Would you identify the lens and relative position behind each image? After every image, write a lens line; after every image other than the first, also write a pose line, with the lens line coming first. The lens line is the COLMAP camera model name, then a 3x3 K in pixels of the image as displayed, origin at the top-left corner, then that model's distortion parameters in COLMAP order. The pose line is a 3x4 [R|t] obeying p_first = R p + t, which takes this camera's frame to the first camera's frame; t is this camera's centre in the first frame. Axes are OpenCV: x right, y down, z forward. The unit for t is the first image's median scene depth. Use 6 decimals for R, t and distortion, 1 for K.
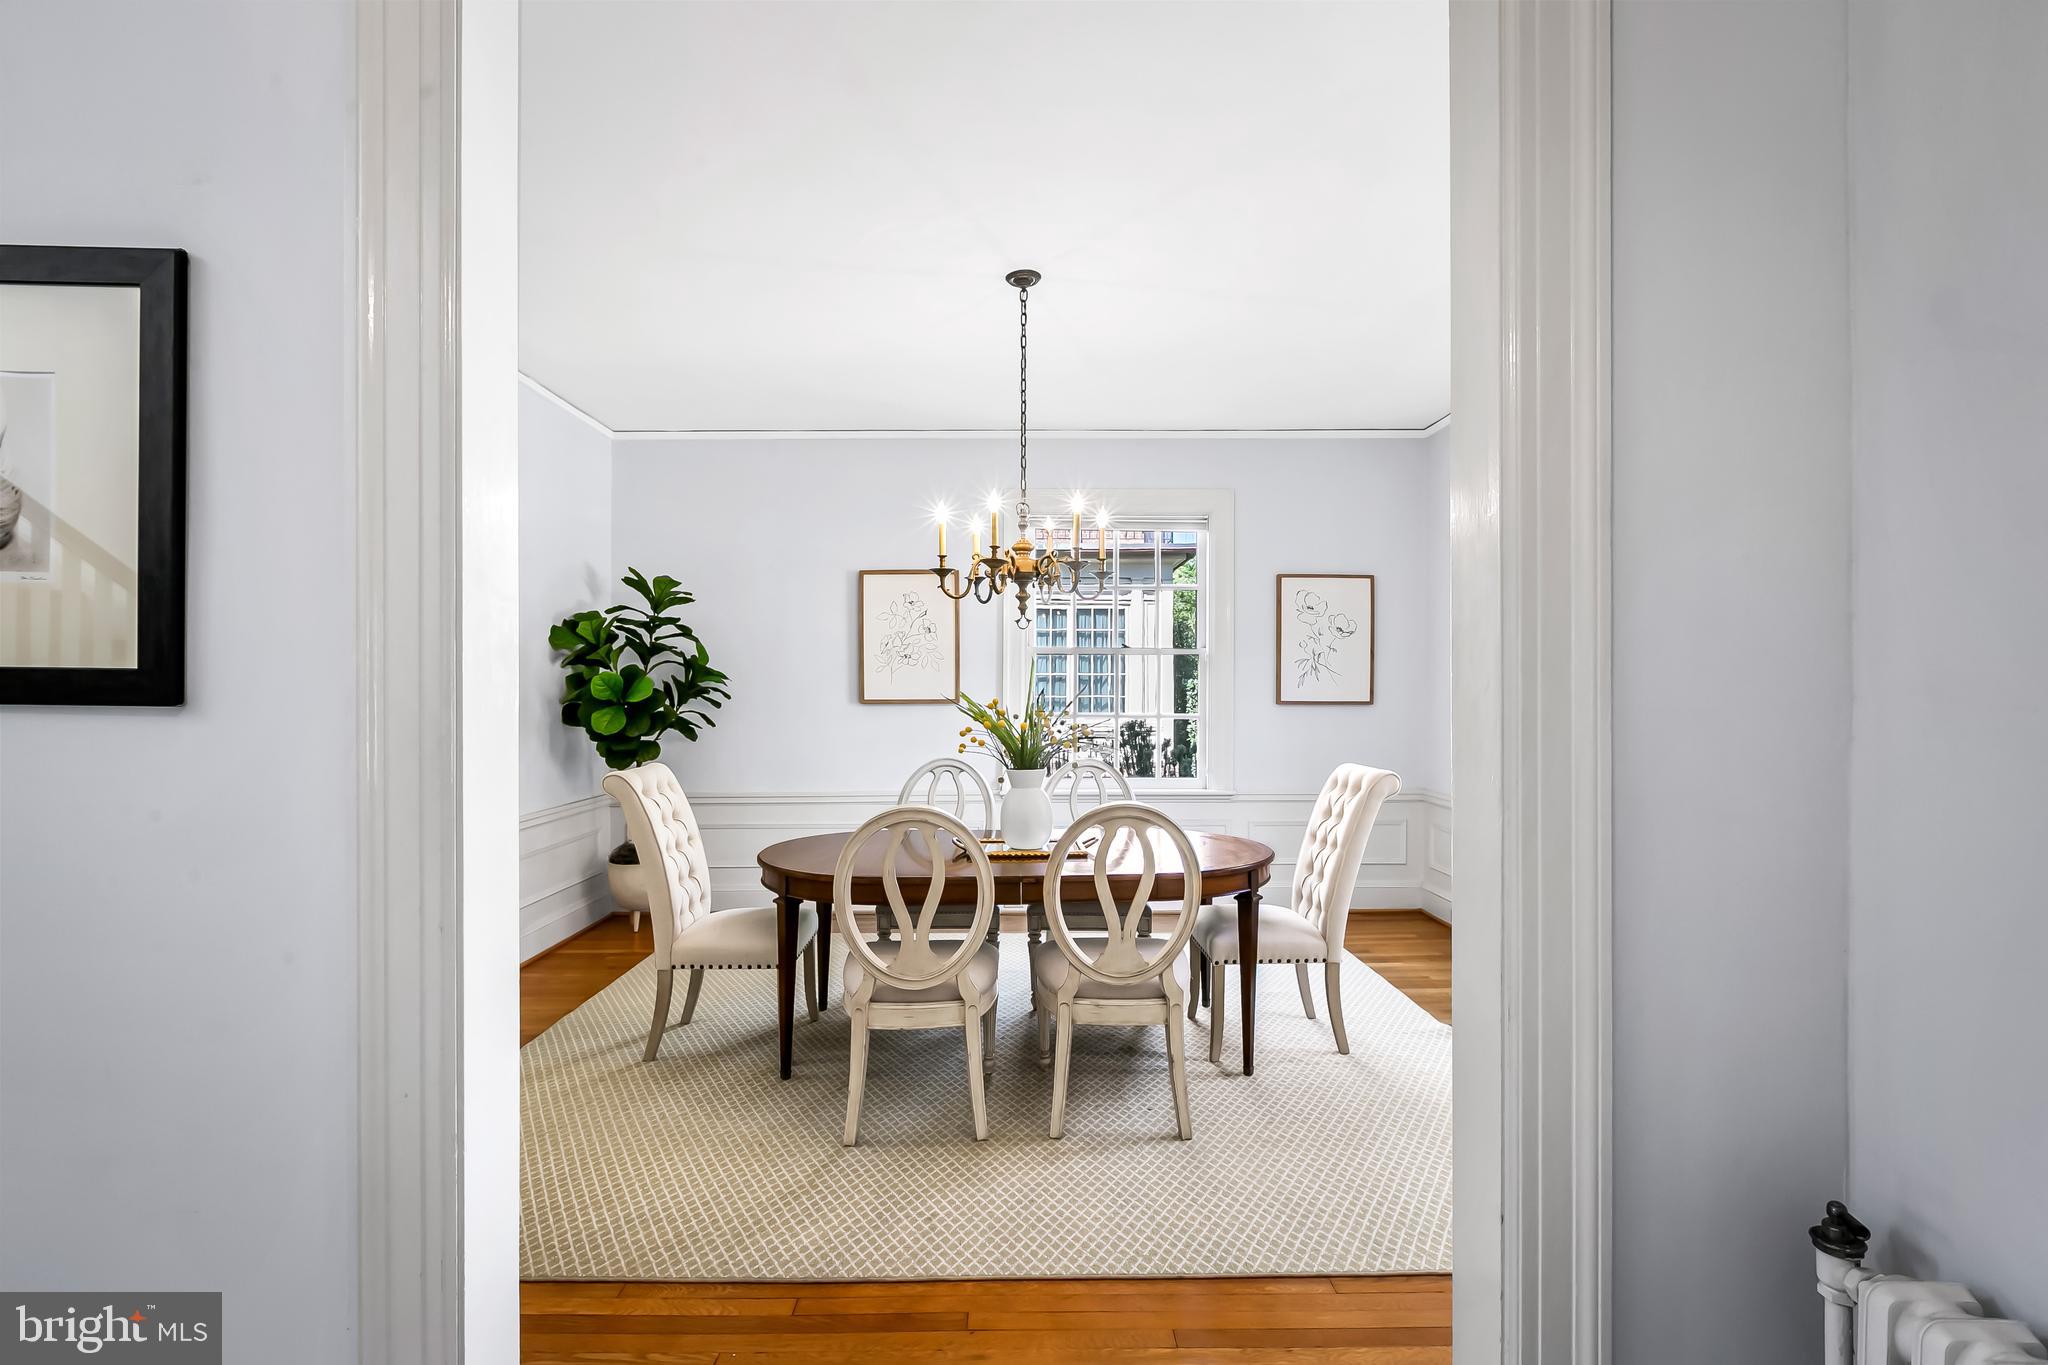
lens RADIAL K [[950.7, 0, 1024.0], [0, 950.7, 682.5], [0, 0, 1]] dist [-0.000392, -0.000209]
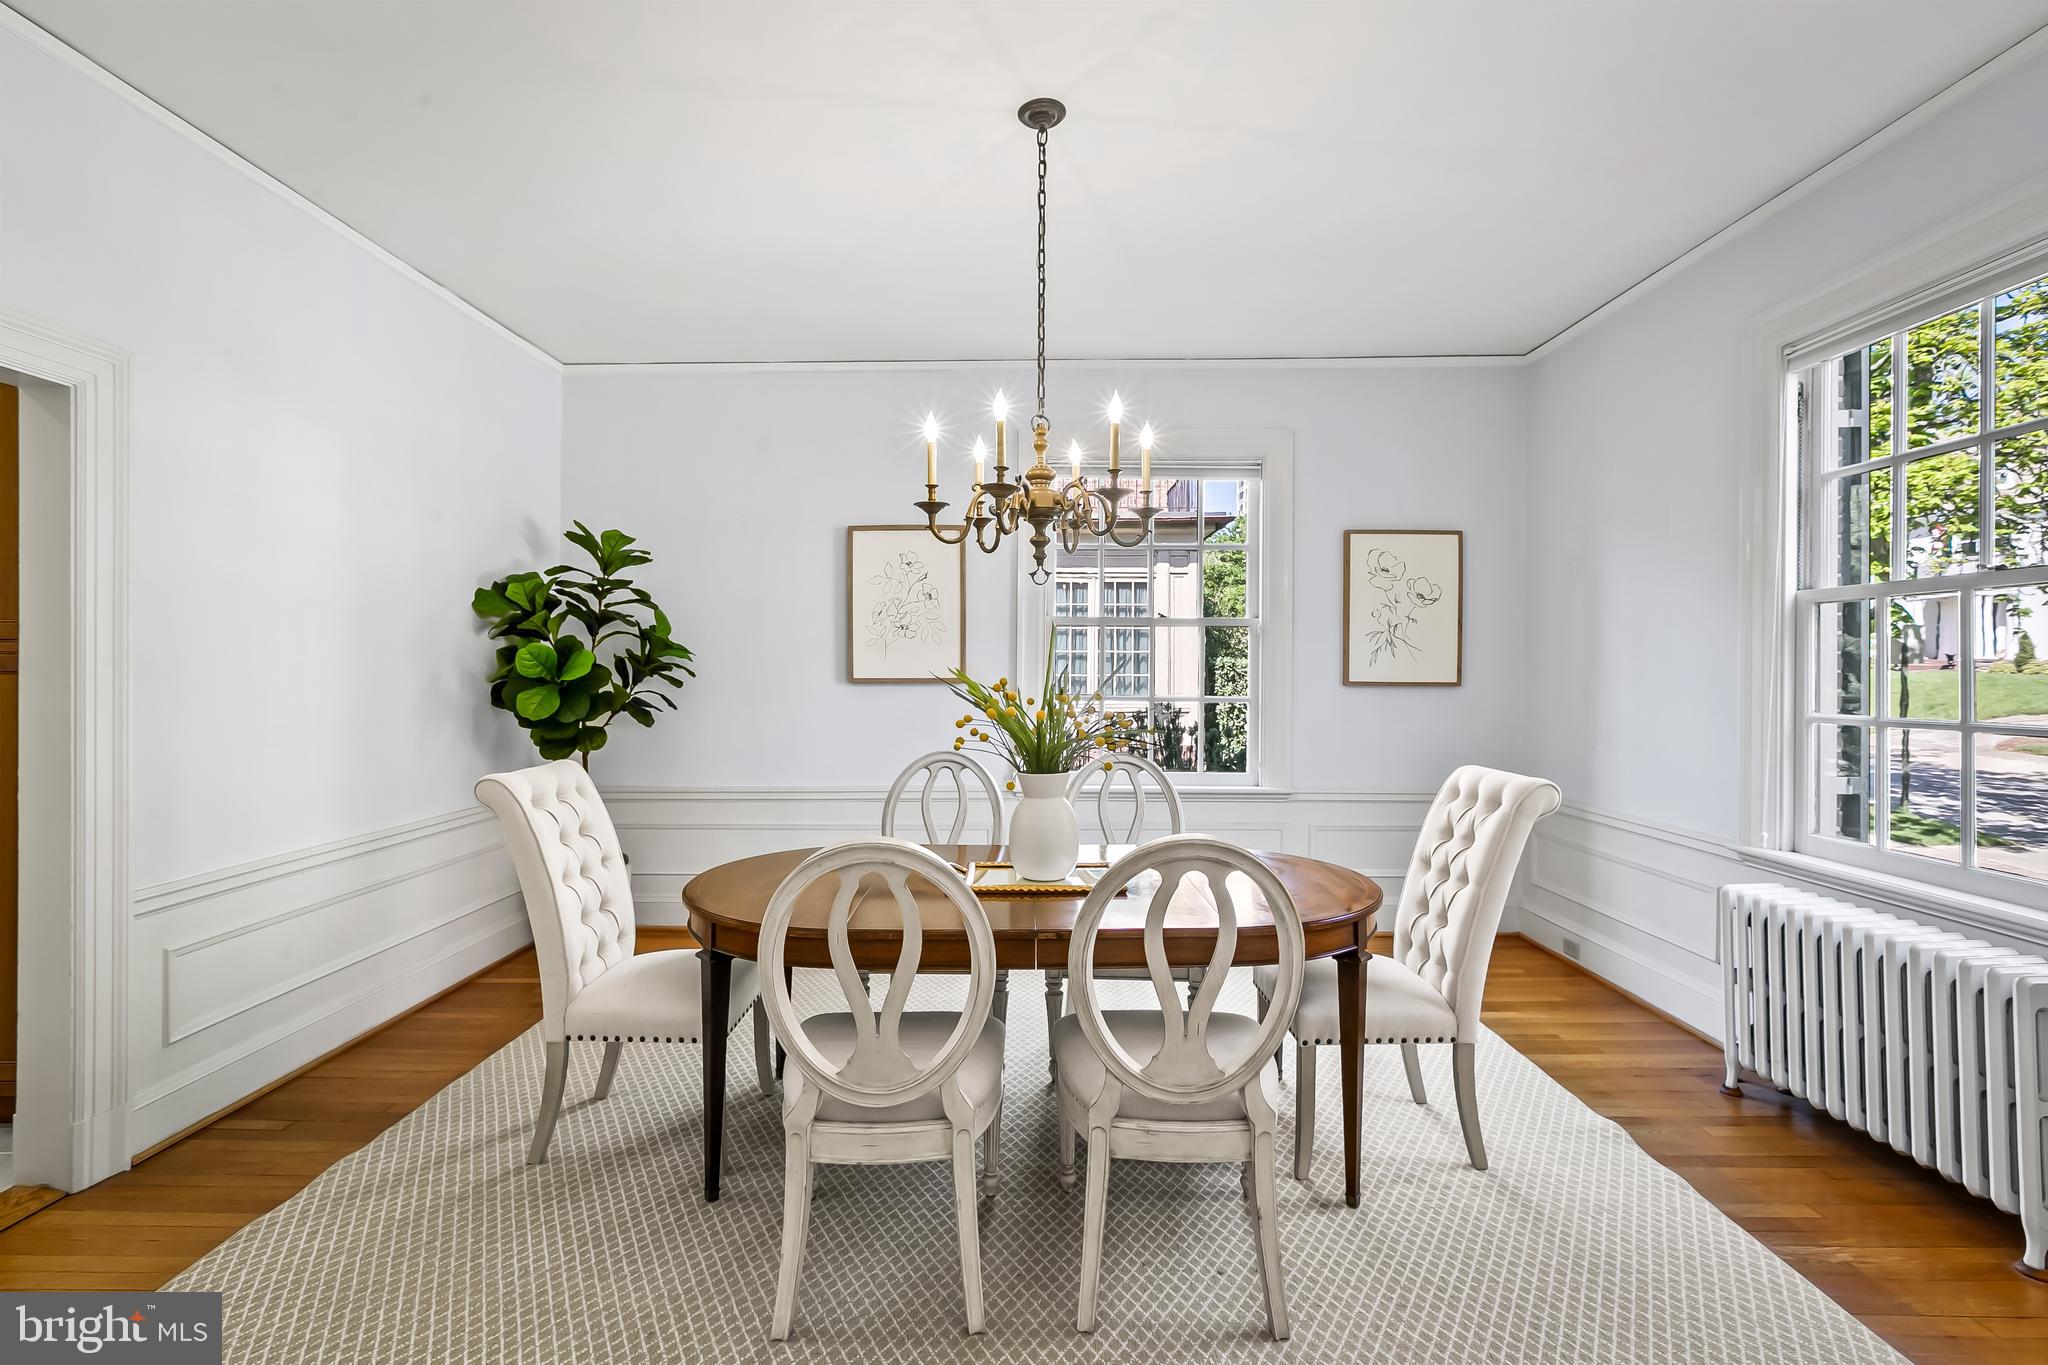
lens RADIAL K [[930.5, 0, 1024.0], [0, 930.5, 682.5], [0, 0, 1]] dist [-0.000988, -0.000935]
pose [[0.999798, 0.003359, -0.019837, 0.001050], [-0.002901, 0.999730, 0.023057, 0.003423], [0.019910, -0.022995, 0.999537, 0.262322]]
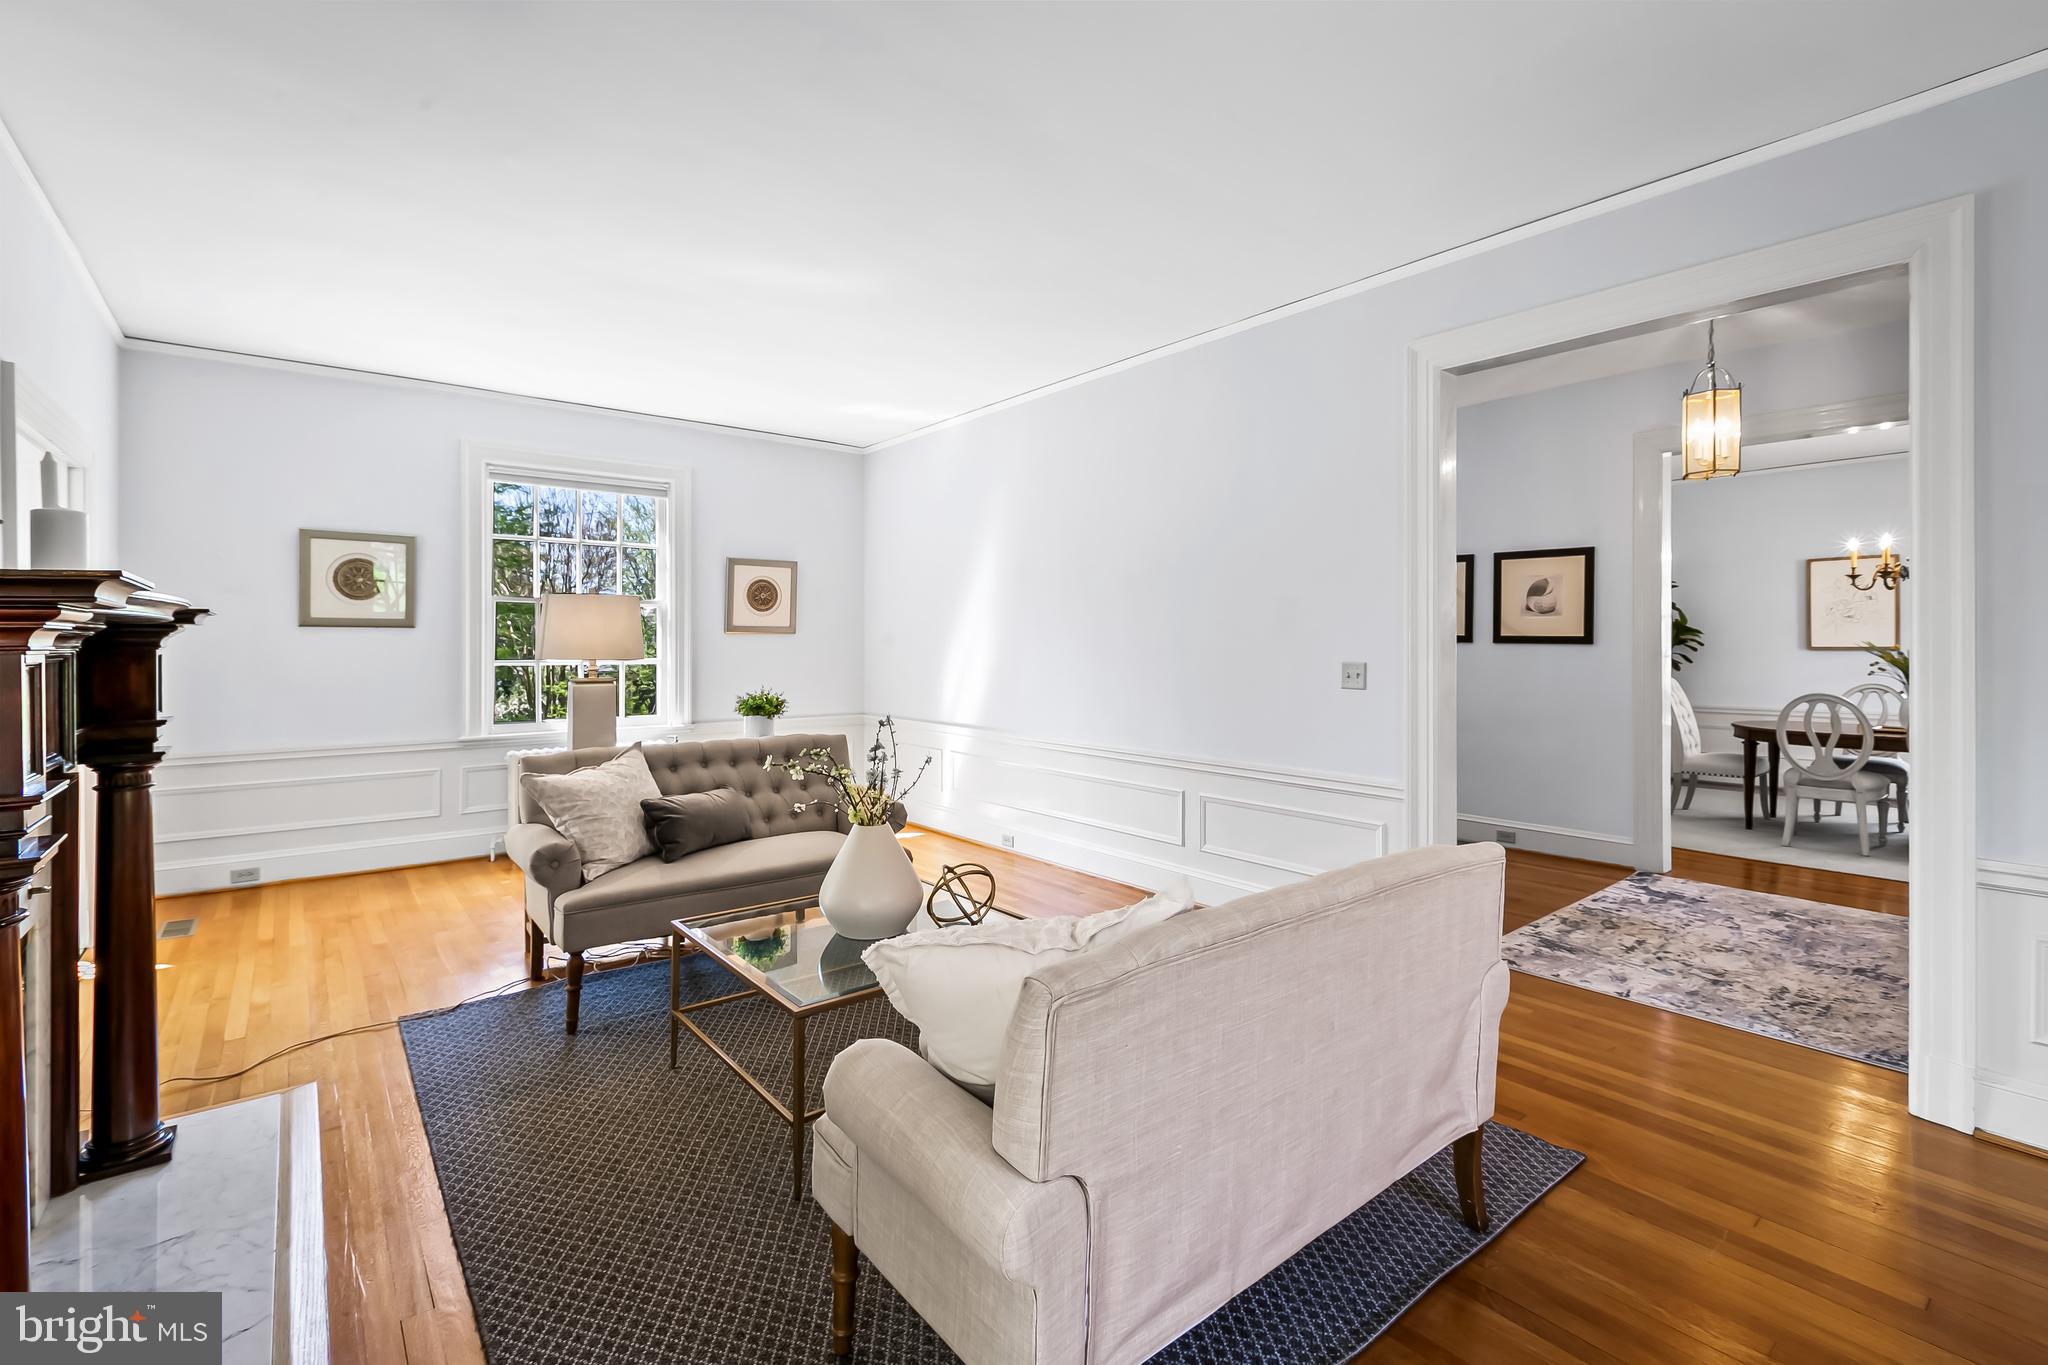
lens RADIAL K [[916.3, 0, 1023.1], [0, 916.3, 644.3], [0, 0, 1]] dist [-0.000017, -0.000124]
pose [[0.614943, 0.002799, -0.788567, 0.309021], [0.006821, 0.999937, 0.008868, -0.010757], [0.788542, -0.010832, 0.614885, -1.294801]]
